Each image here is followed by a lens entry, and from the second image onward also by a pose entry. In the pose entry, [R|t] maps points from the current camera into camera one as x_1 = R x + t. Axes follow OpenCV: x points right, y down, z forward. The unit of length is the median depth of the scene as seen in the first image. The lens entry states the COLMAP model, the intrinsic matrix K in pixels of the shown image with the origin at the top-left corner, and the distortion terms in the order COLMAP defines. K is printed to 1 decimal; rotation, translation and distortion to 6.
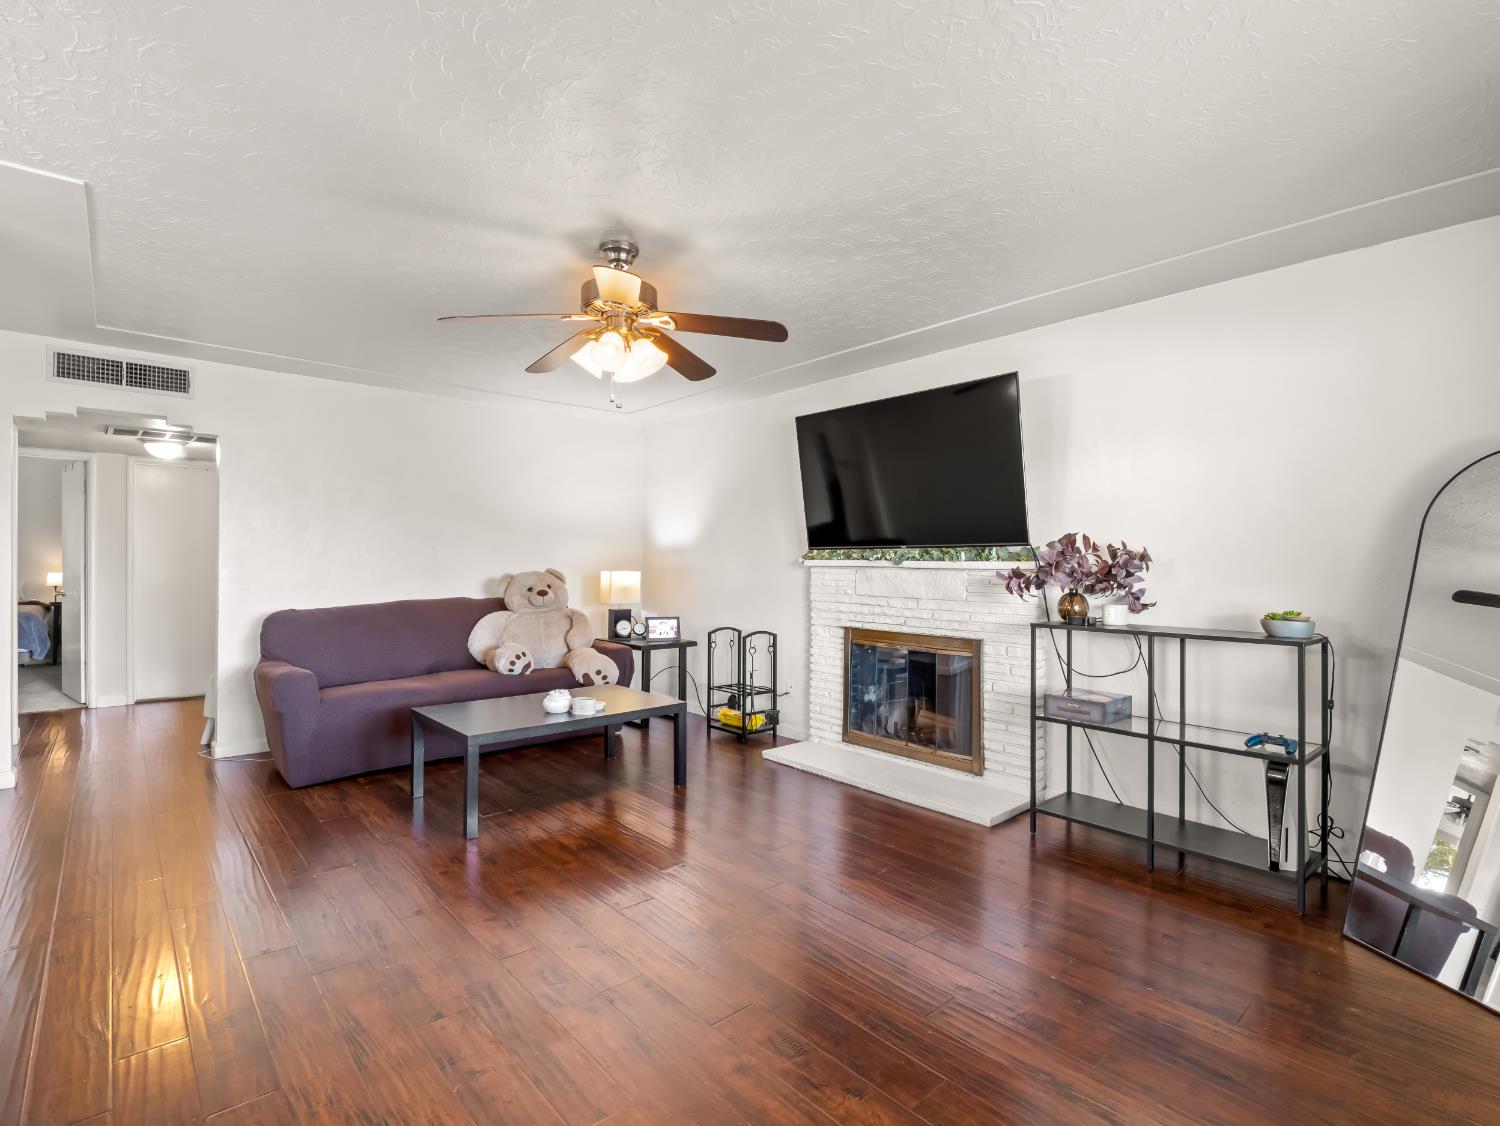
lens RADIAL K [[714.4, 0, 750.2], [0, 714.4, 558.7], [0, 0, 1]] dist [-0.017205, -0.001027]
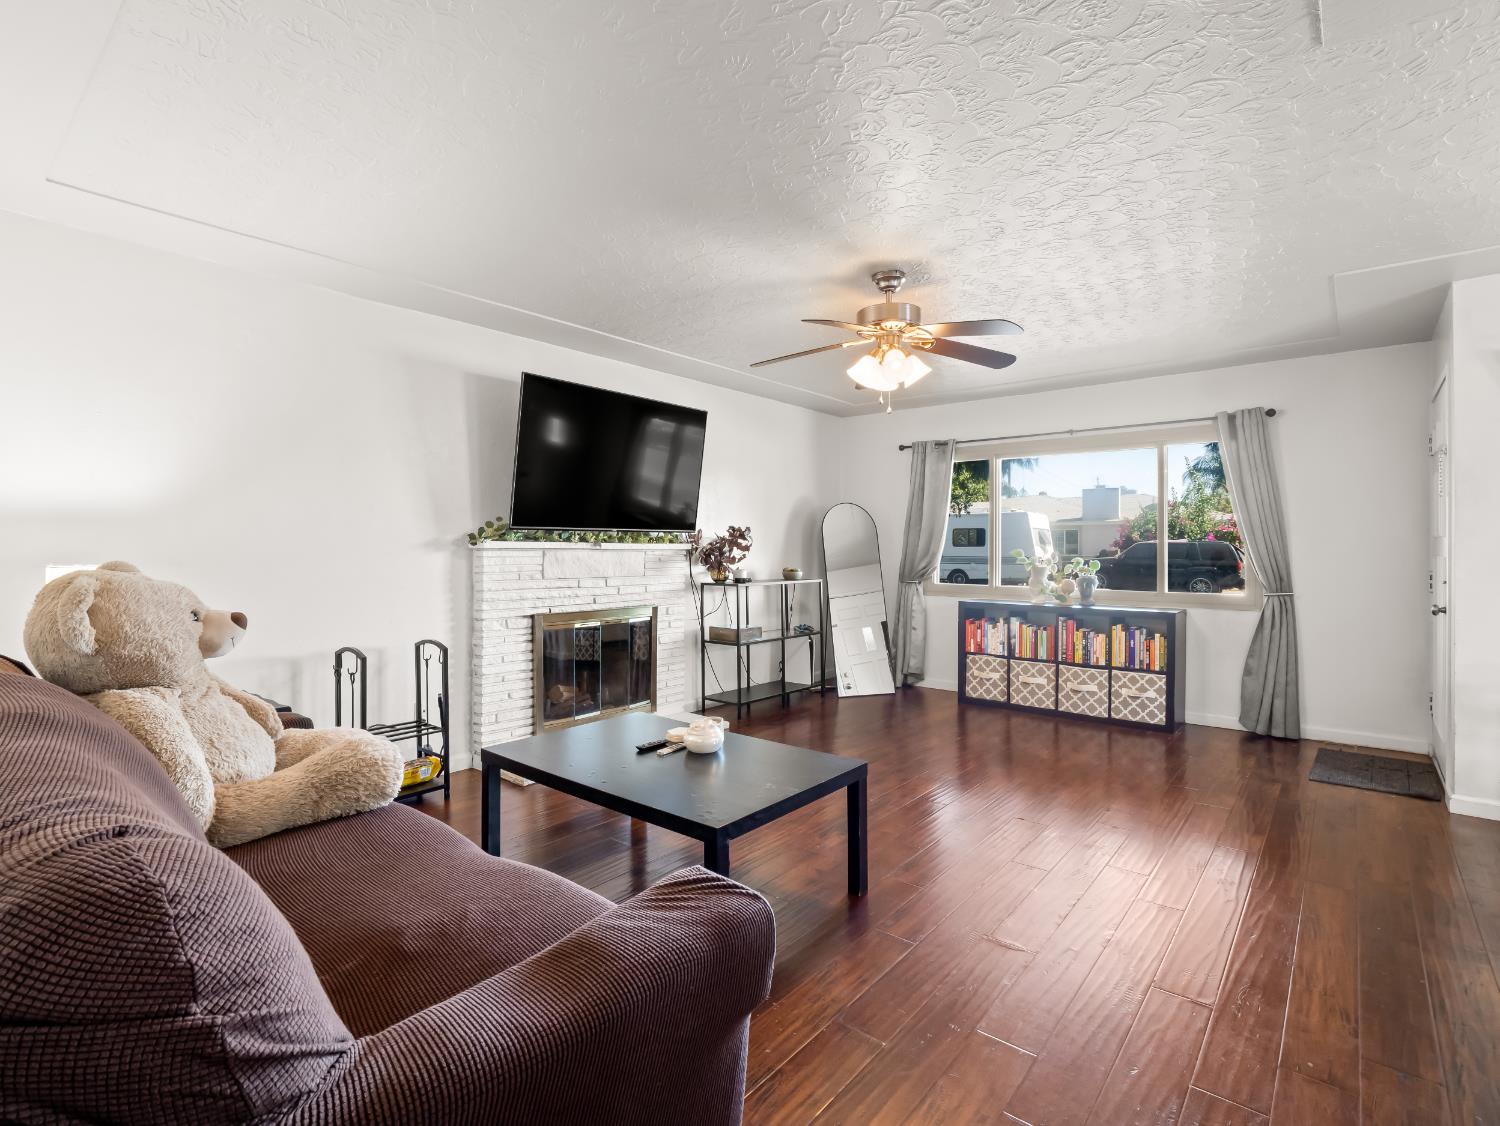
lens RADIAL K [[714.4, 0, 750.2], [0, 714.4, 558.7], [0, 0, 1]] dist [-0.017205, -0.001027]
pose [[-0.143919, -0.017246, 0.989439, -0.888748], [-0.002448, 0.999851, 0.017071, 0.007754], [-0.989587, 0.000034, -0.143939, 0.935467]]
